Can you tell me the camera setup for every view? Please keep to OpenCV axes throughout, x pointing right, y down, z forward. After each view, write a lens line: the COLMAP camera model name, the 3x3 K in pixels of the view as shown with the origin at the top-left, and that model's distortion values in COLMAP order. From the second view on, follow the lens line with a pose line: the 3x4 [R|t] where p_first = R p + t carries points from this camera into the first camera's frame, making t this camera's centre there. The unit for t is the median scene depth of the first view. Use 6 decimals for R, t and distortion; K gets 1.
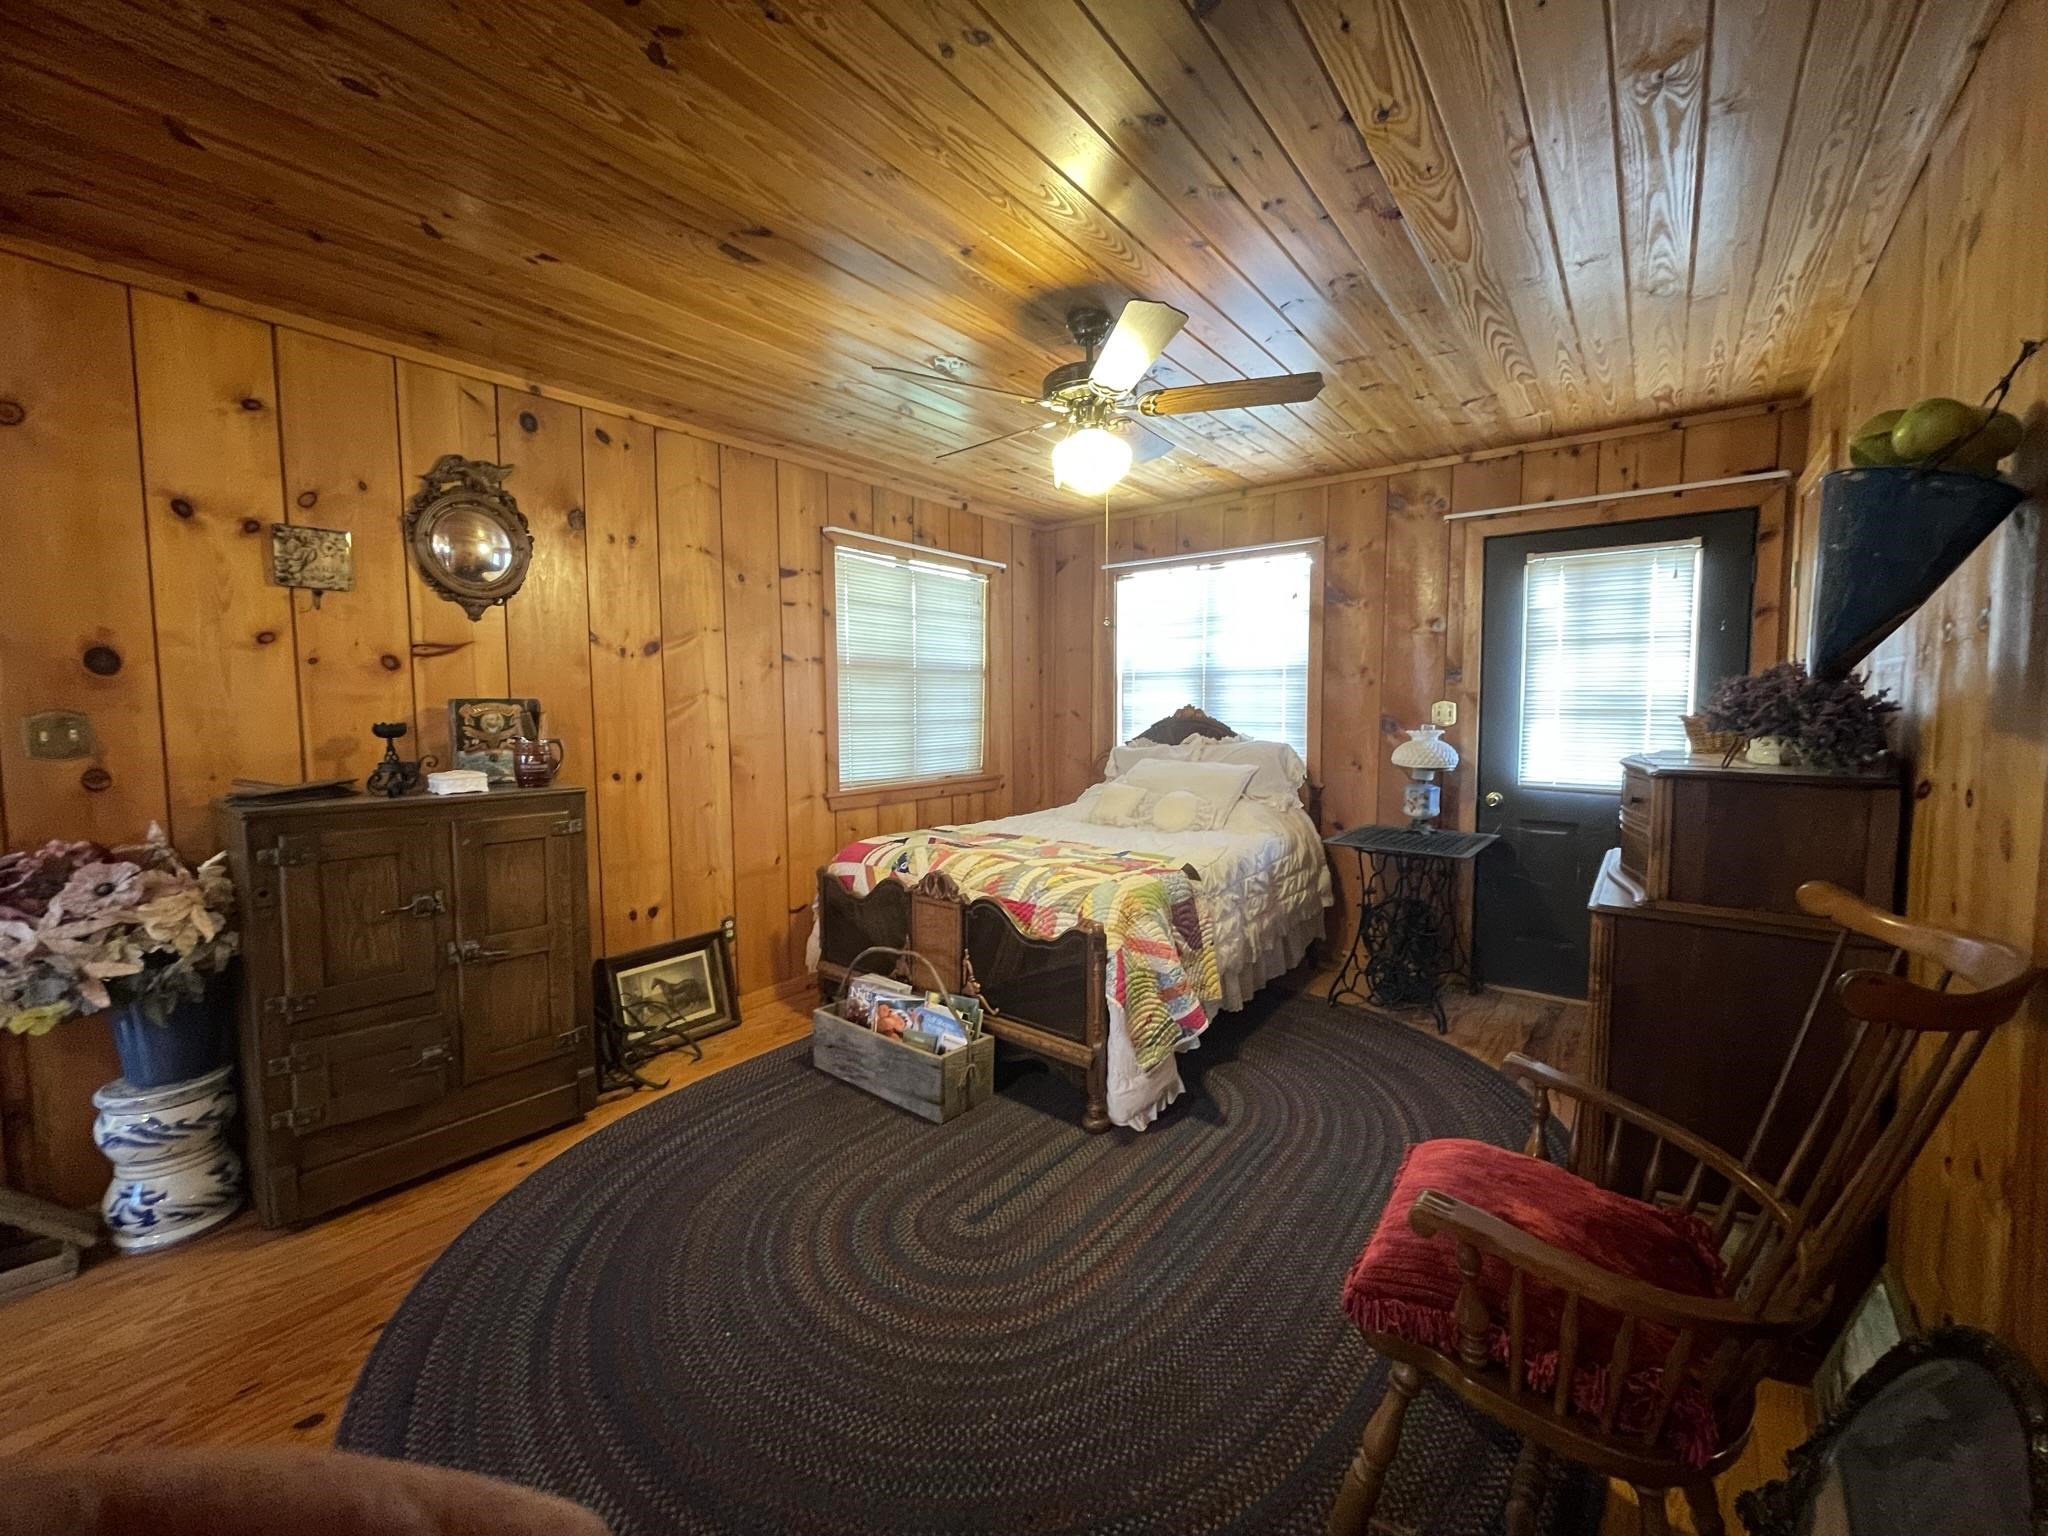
lens RADIAL K [[822.9, 0, 1022.9], [0, 822.9, 763.4], [0, 0, 1]] dist [-0.000915, -0.000083]
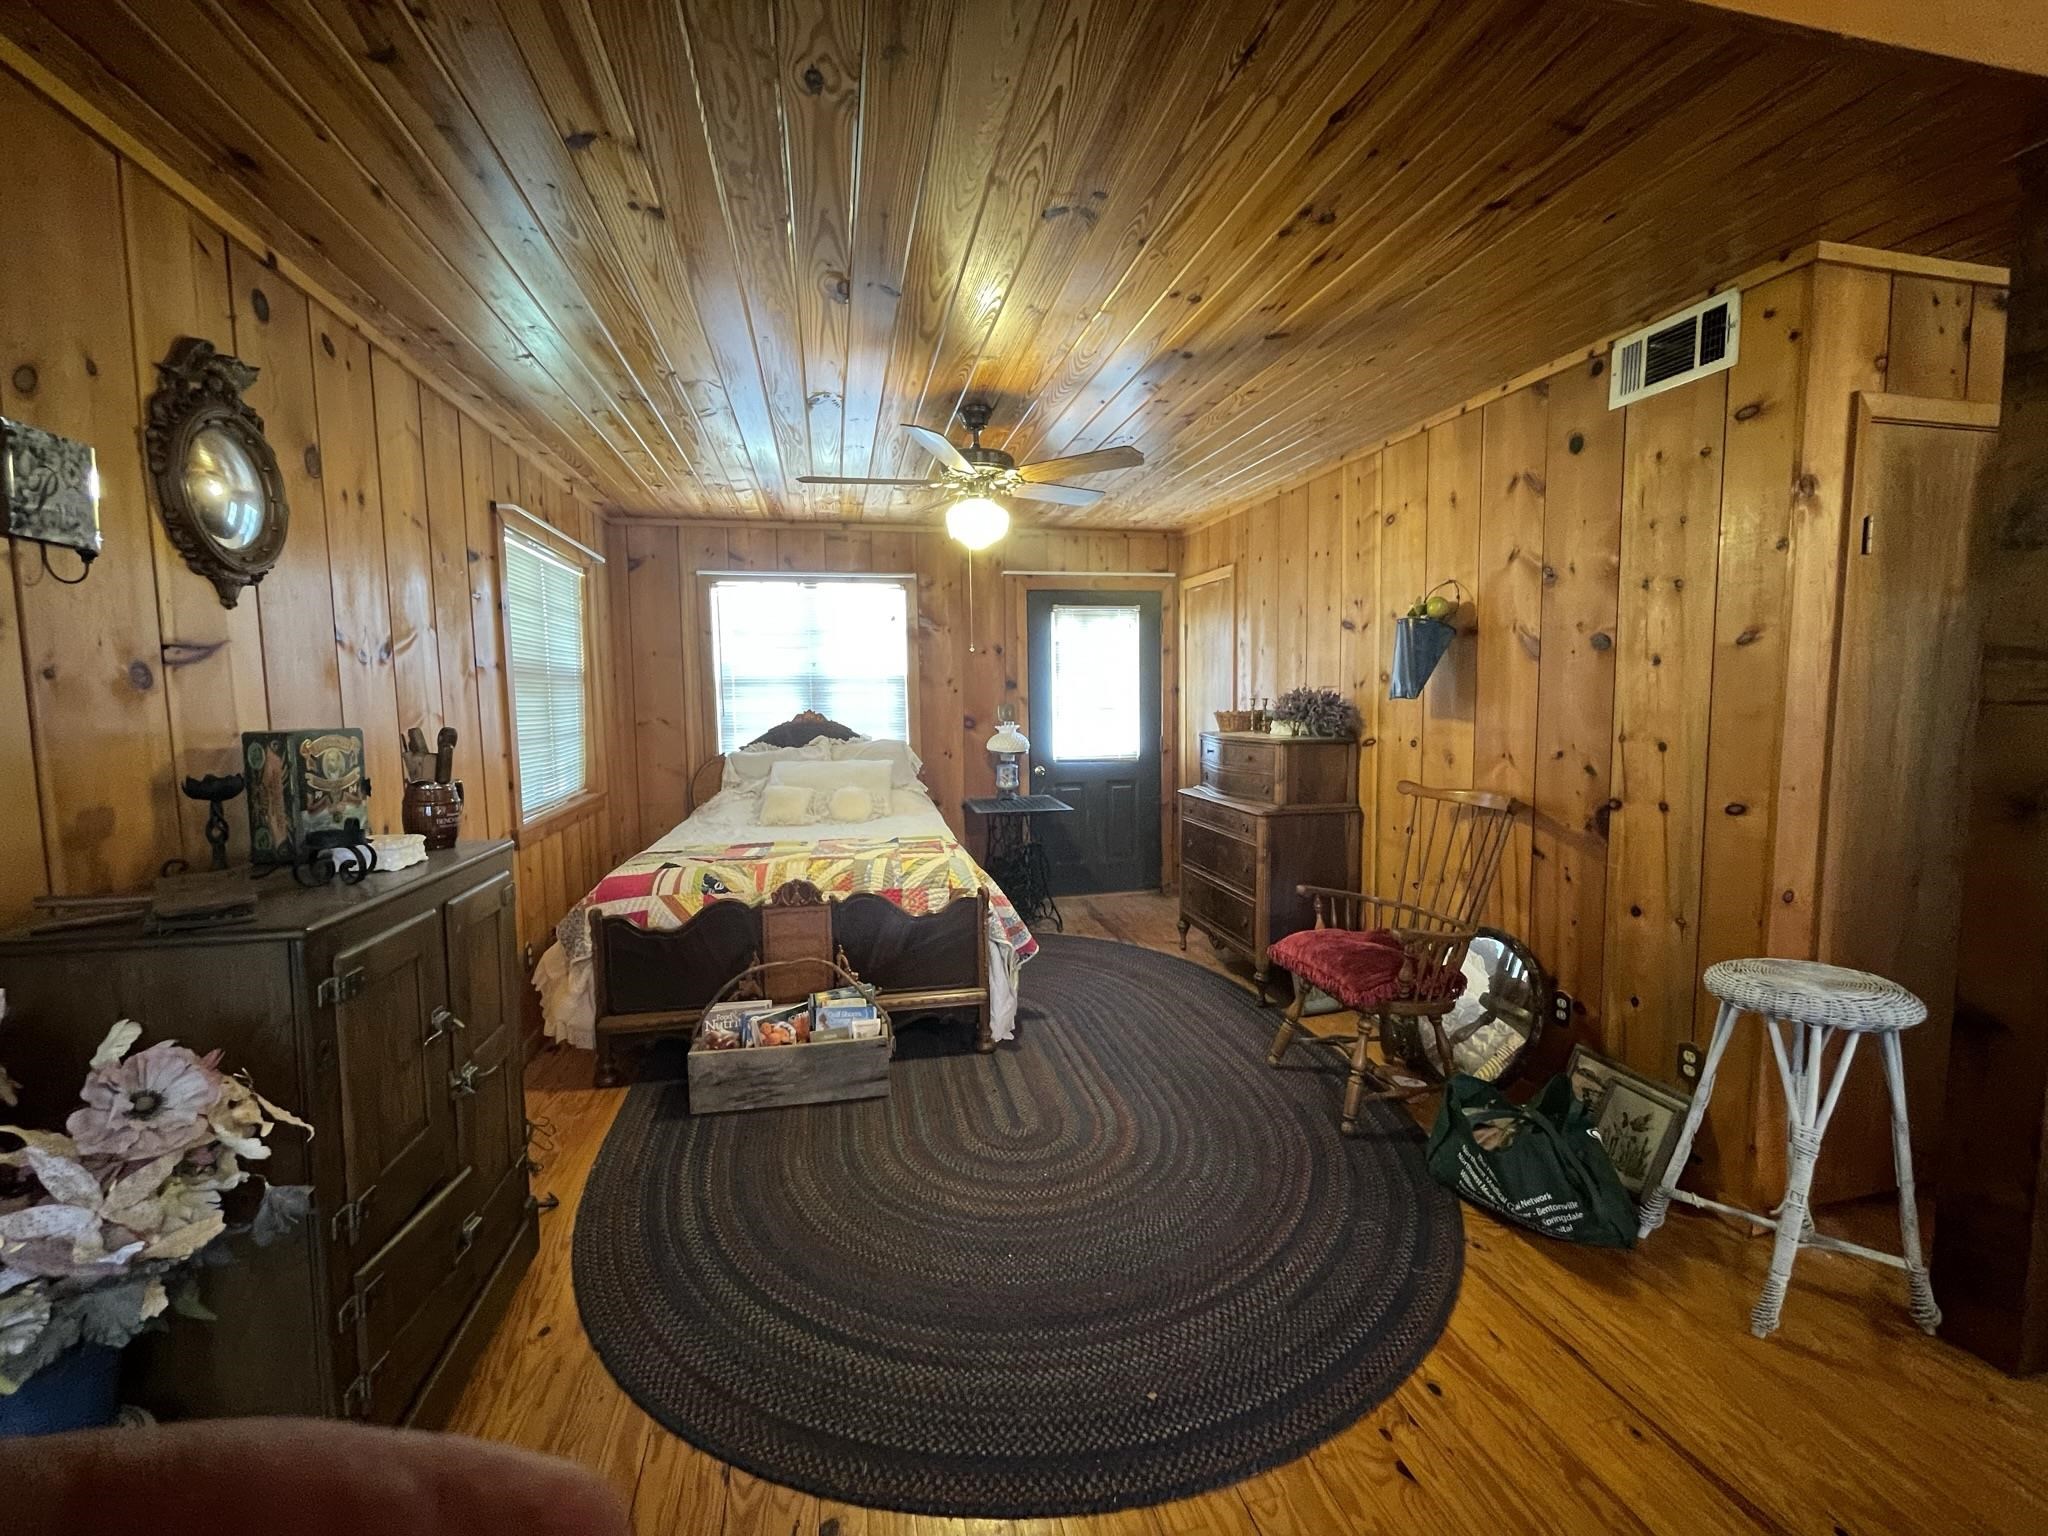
lens RADIAL K [[822.9, 0, 1022.9], [0, 822.9, 763.4], [0, 0, 1]] dist [-0.000915, -0.000083]
pose [[0.635860, -0.071886, 0.768450, -0.804323], [0.067332, 0.997024, 0.037554, -0.038300], [-0.768862, 0.027862, 0.638807, 0.136630]]
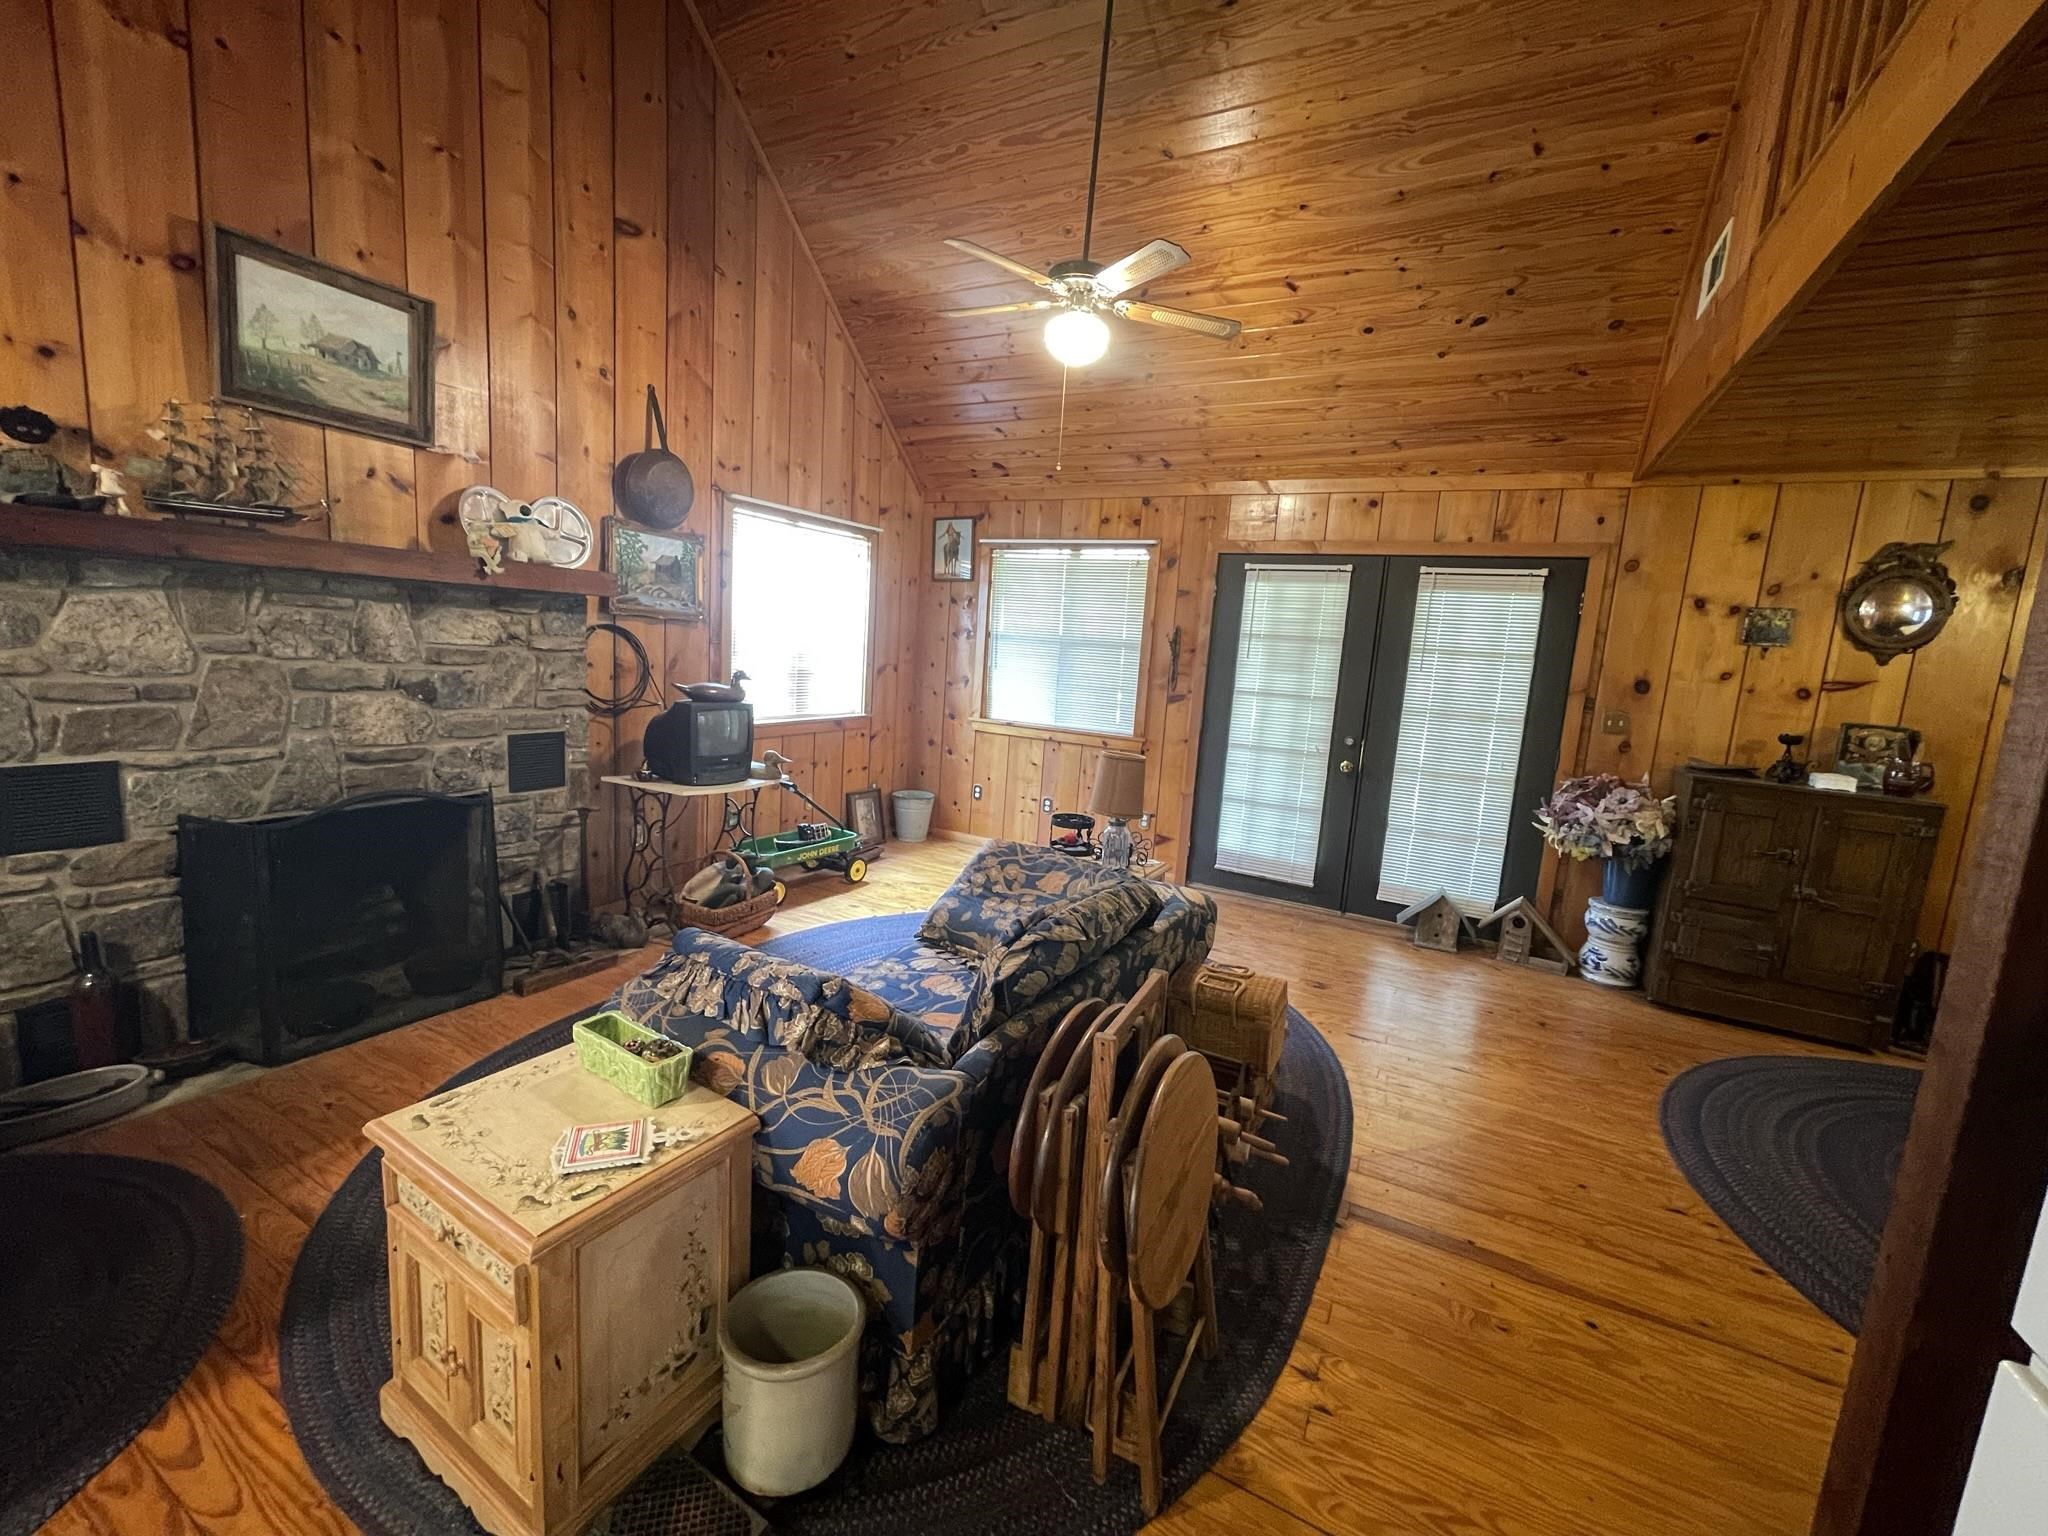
lens RADIAL K [[822.9, 0, 1022.9], [0, 822.9, 763.4], [0, 0, 1]] dist [-0.000915, -0.000083]
pose [[0.159166, 0.158270, -0.974483, 0.449432], [-0.138000, 0.980942, 0.136779, -0.009417], [0.977559, 0.112708, 0.177974, -0.596930]]
